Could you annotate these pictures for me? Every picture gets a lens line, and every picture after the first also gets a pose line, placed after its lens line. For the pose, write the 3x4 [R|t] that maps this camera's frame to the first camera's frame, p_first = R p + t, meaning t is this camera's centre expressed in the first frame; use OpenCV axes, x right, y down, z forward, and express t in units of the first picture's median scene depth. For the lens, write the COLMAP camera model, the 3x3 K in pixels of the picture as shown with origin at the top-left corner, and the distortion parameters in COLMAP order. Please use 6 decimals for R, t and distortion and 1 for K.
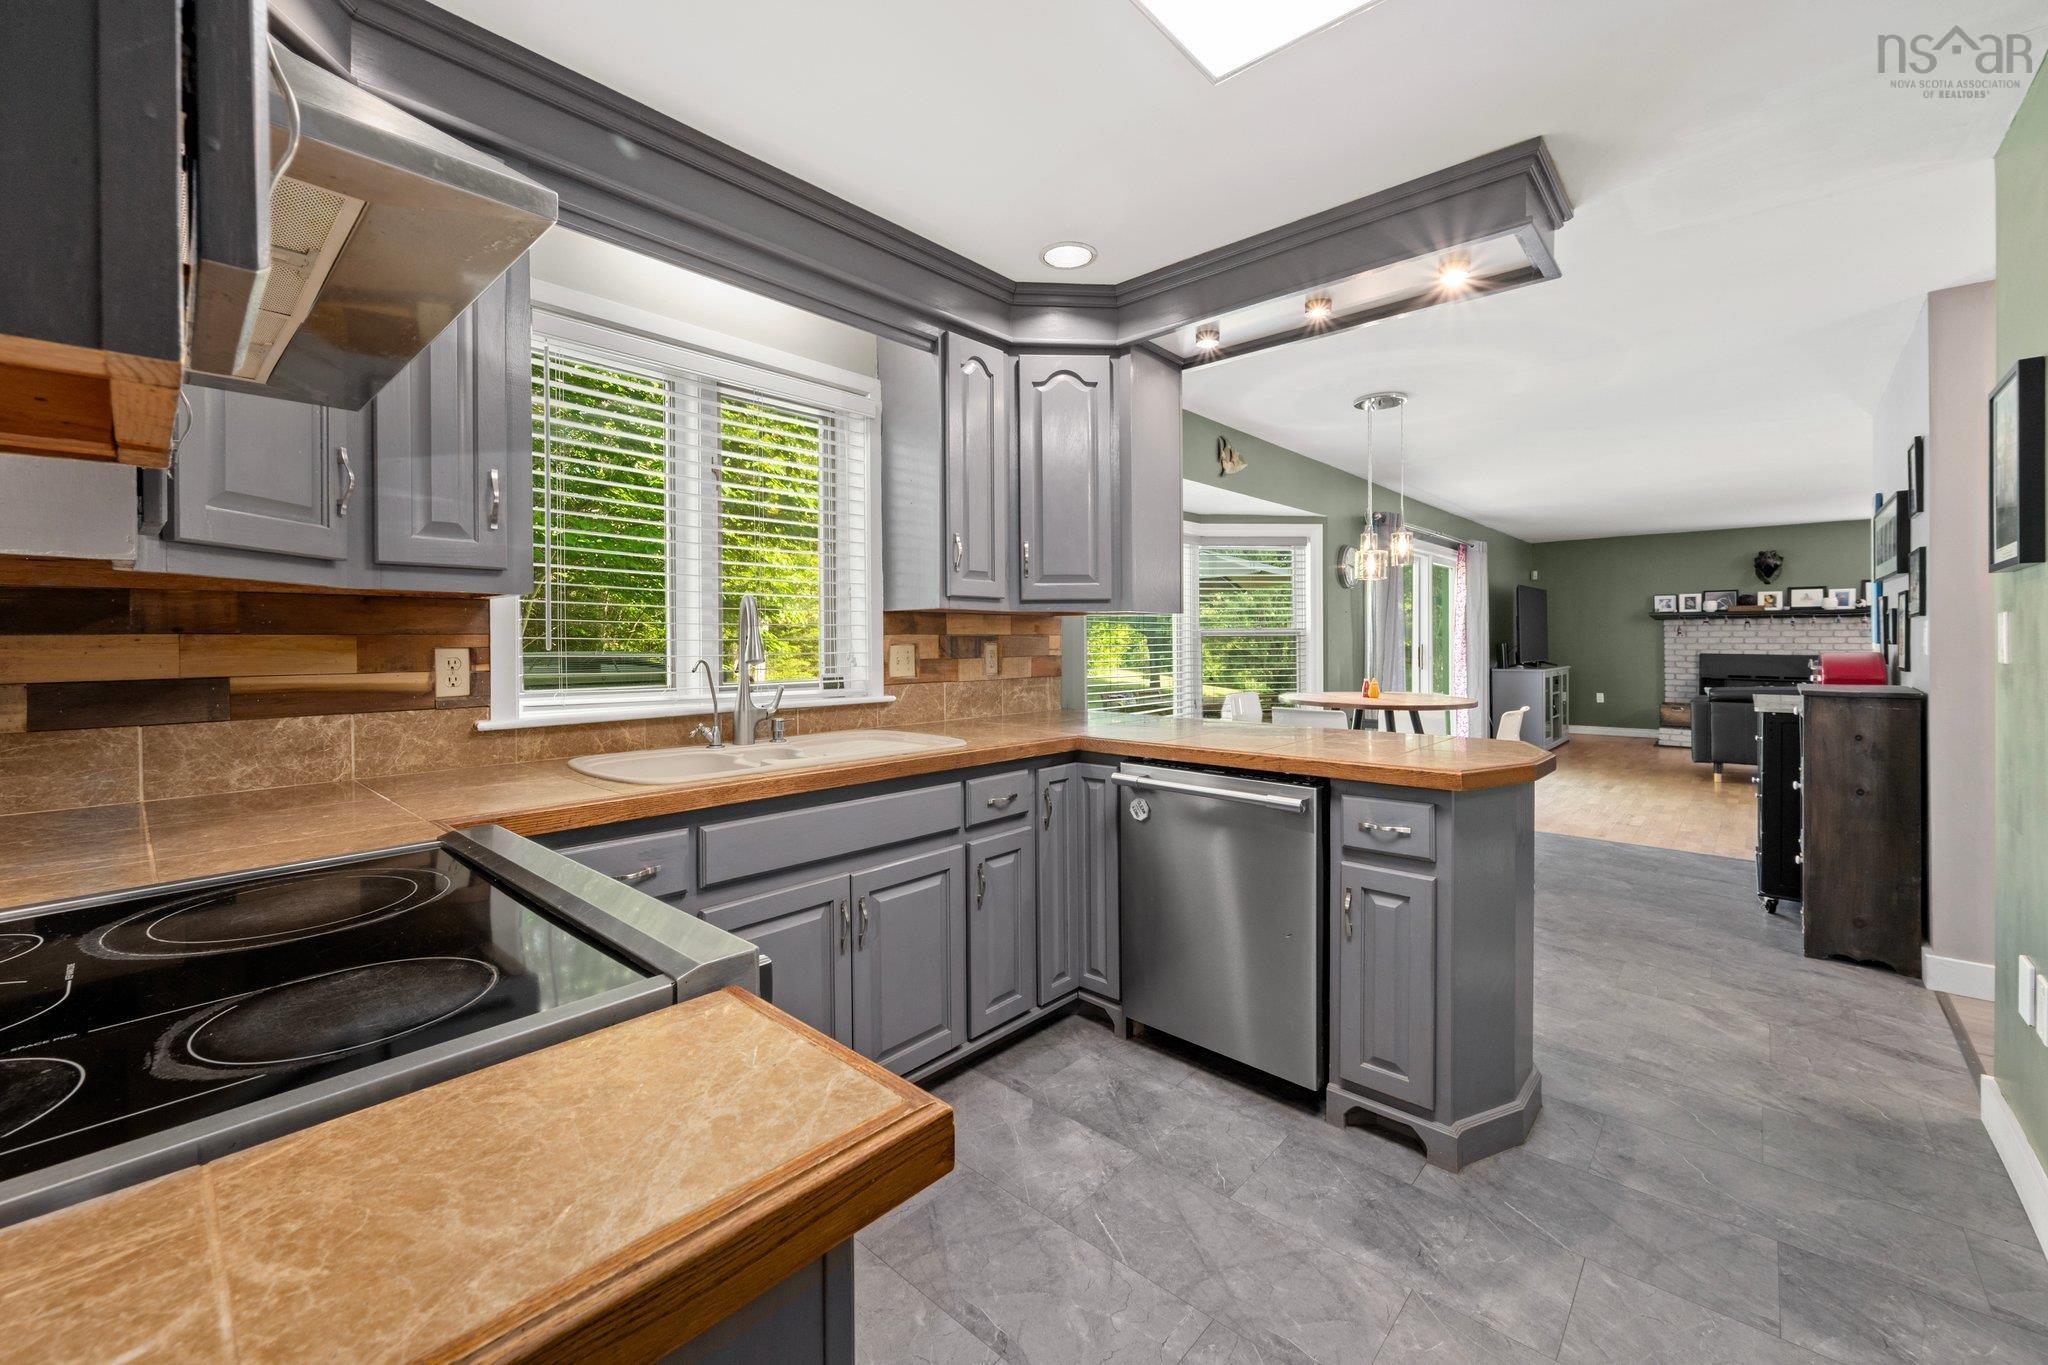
lens RADIAL K [[821.2, 0, 1032.1], [0, 821.2, 644.8], [0, 0, 1]] dist [-0.001005, 0.001507]
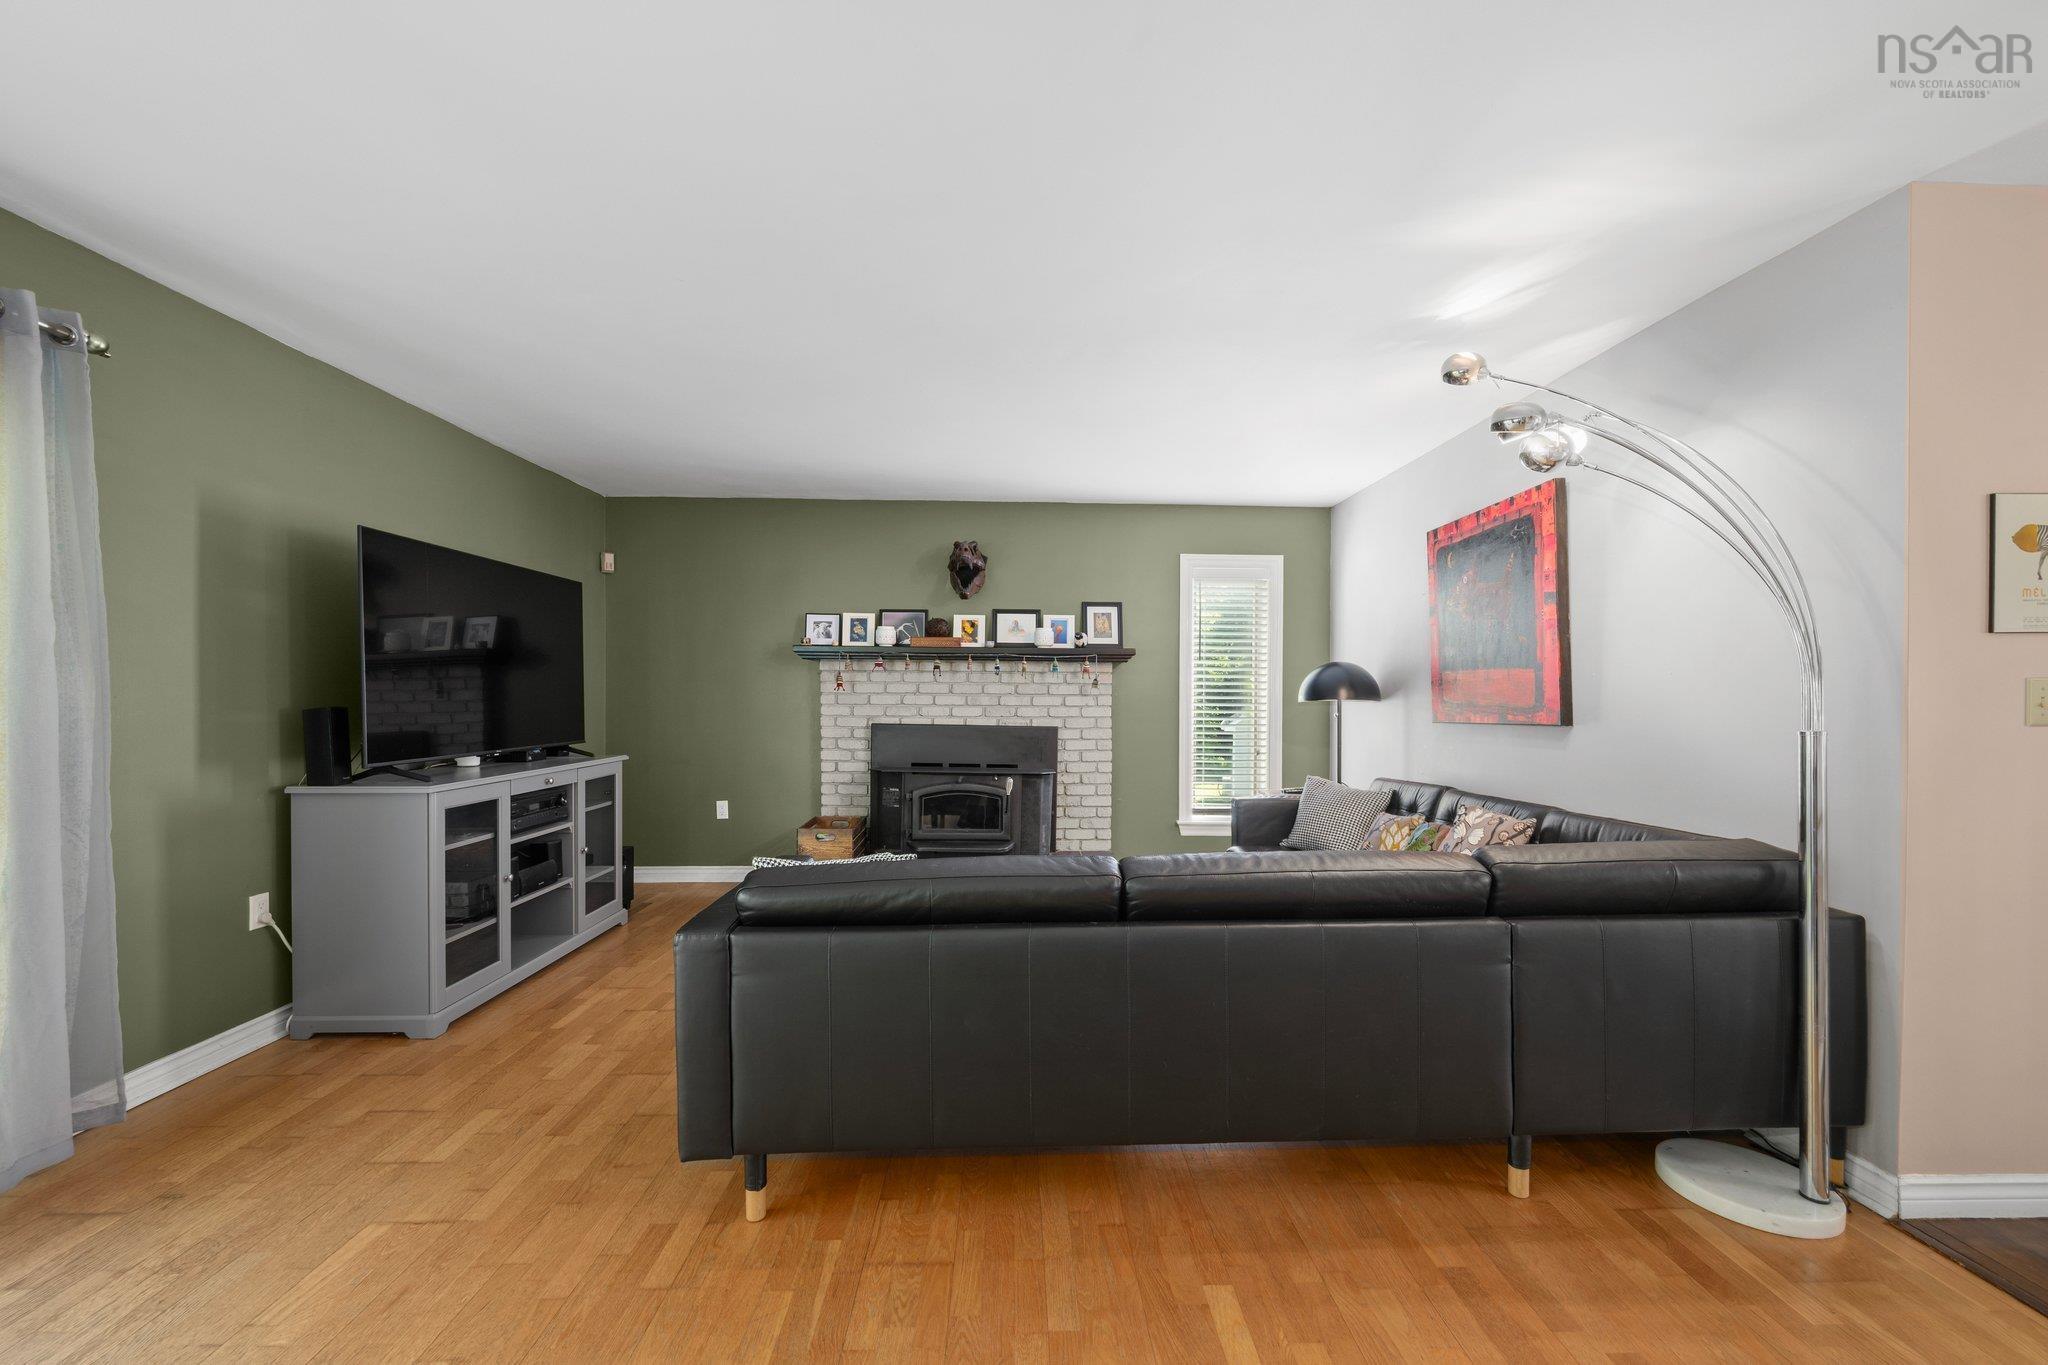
lens RADIAL K [[821.2, 0, 1032.6], [0, 821.2, 696.5], [0, 0, 1]] dist [-0.001005, 0.001507]
pose [[0.723299, 0.008382, 0.690484, 1.320476], [-0.005760, 0.999965, -0.006105, -0.011577], [-0.690511, 0.000439, 0.723322, 1.370423]]
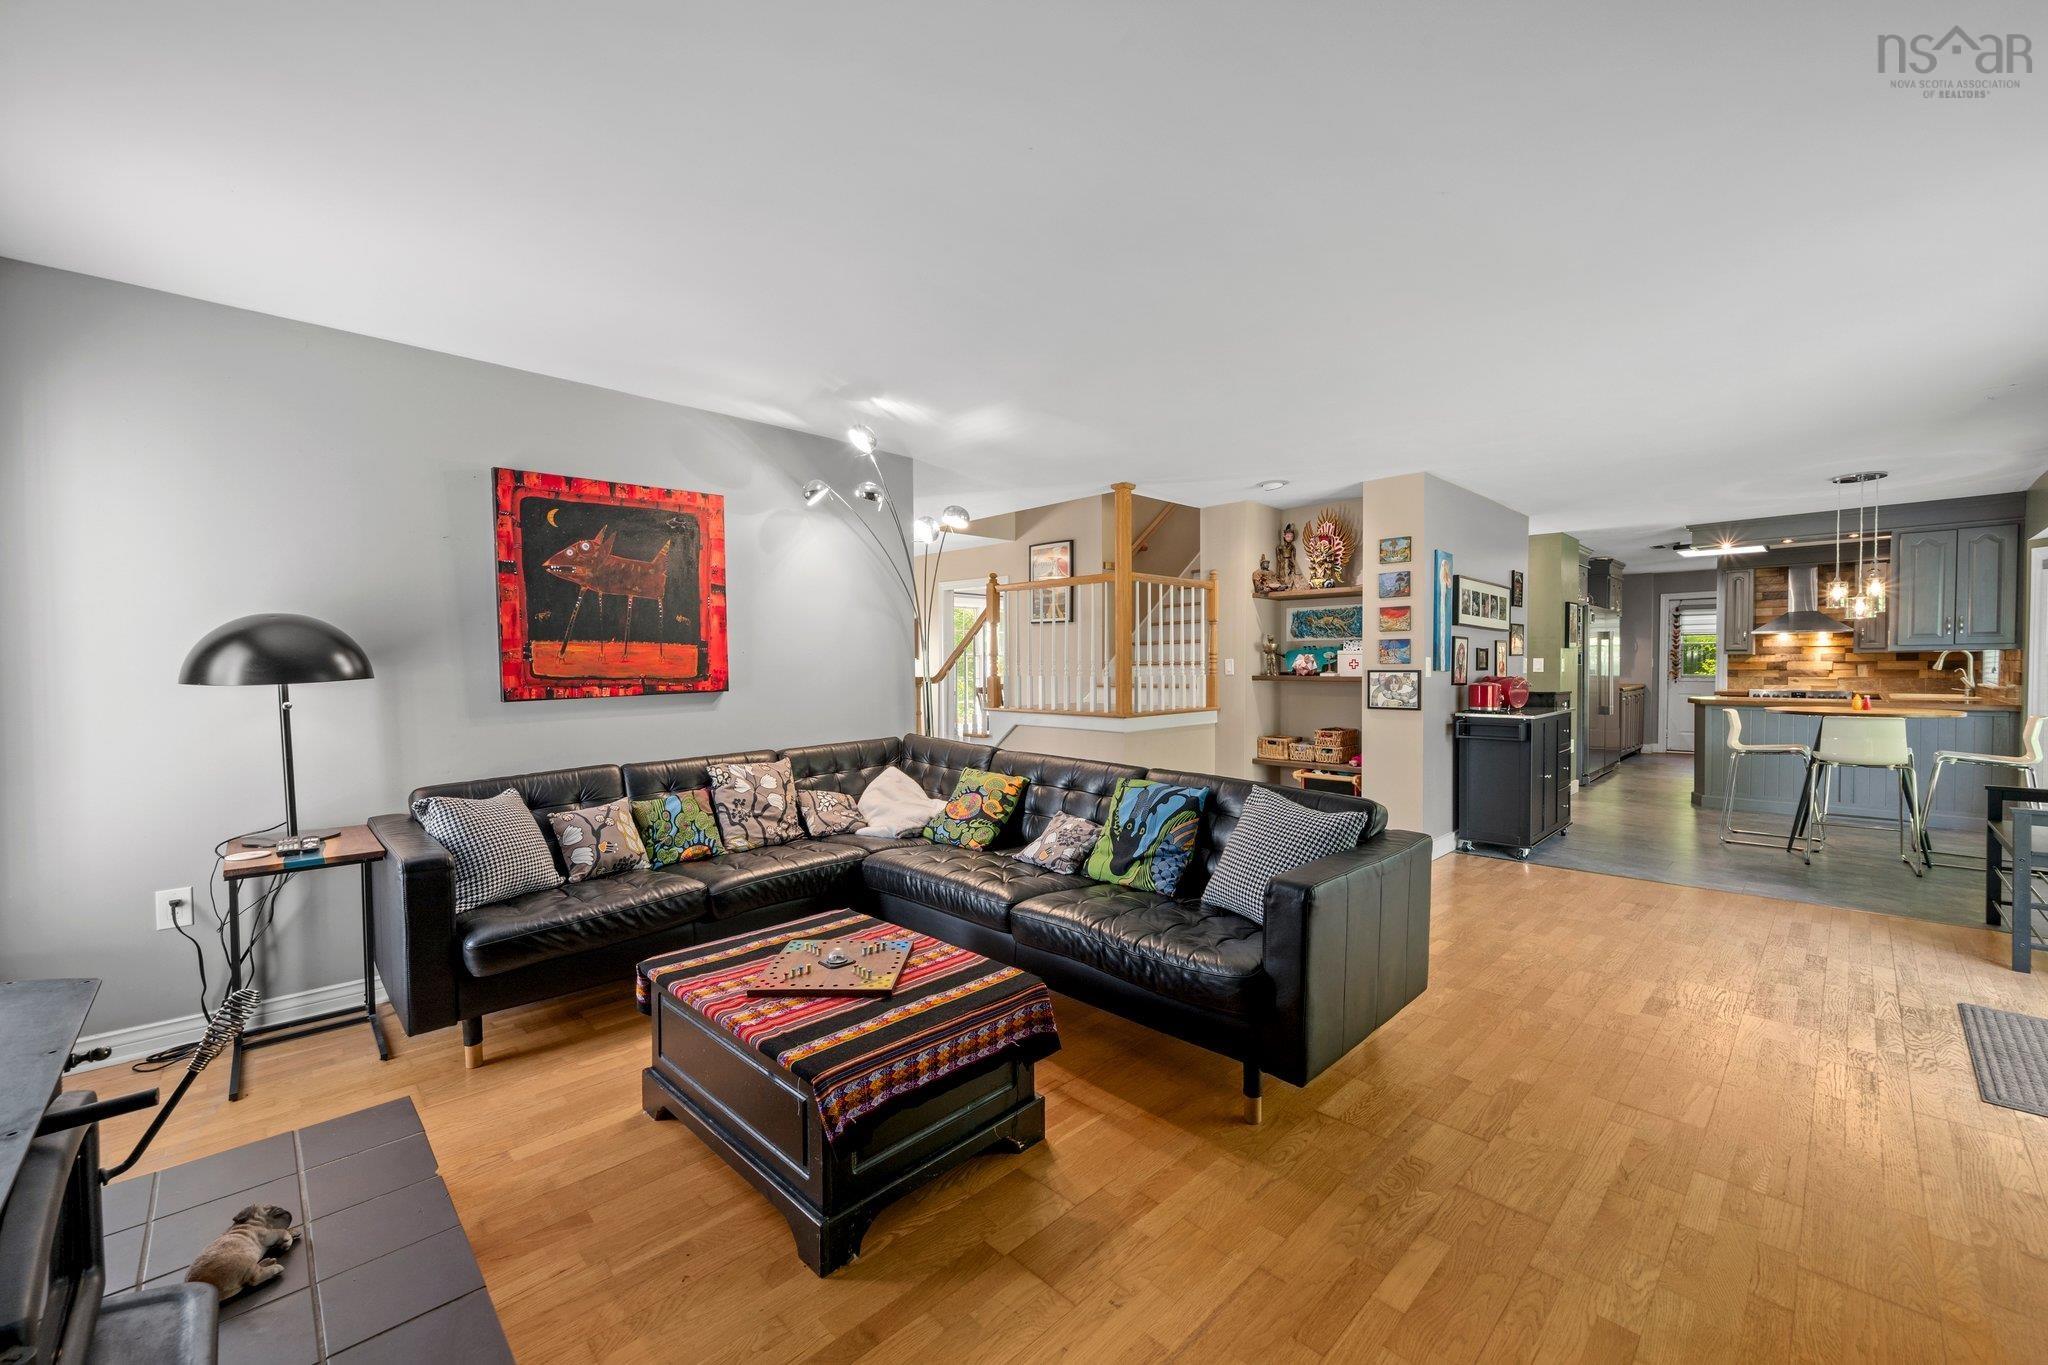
lens RADIAL K [[821.2, 0, 1029.5], [0, 821.2, 681.6], [0, 0, 1]] dist [-0.001005, 0.001507]
pose [[-0.998429, 0.005297, 0.055789, 1.801112], [0.006983, 0.999524, 0.030056, -0.031146], [-0.055603, 0.030398, -0.997990, 2.573504]]
